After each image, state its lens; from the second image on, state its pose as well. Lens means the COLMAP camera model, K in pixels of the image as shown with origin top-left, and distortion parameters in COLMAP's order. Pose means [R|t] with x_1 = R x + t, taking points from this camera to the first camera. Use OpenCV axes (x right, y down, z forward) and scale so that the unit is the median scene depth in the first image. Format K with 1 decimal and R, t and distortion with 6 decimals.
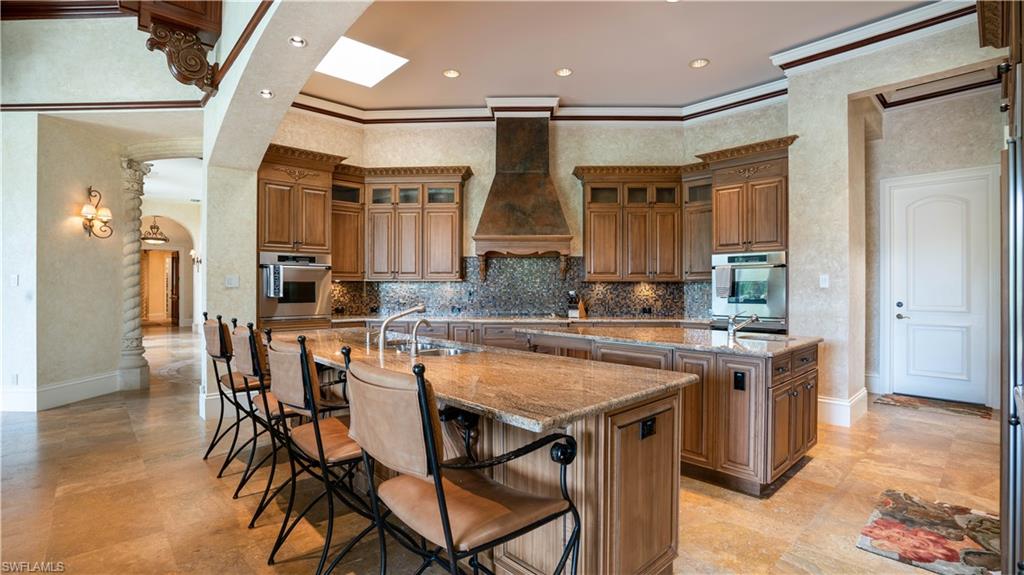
lens RADIAL K [[461.2, 0, 513.0], [0, 461.2, 285.2], [0, 0, 1]] dist [0.001399, 0.000205]
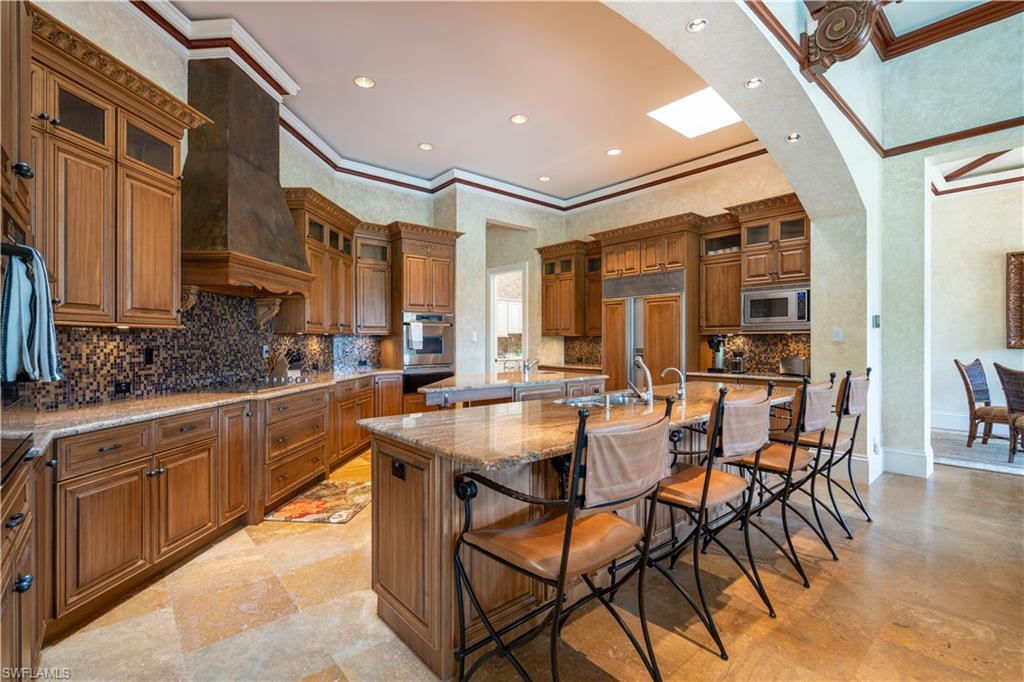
lens RADIAL K [[467.2, 0, 513.0], [0, 467.2, 341.0], [0, 0, 1]] dist [-0.009817, 0.001189]
pose [[0.042751, -0.001070, 0.999085, -0.726426], [0.001521, 0.999998, 0.001006, 0.003565], [-0.999085, 0.001476, 0.042753, 0.709747]]
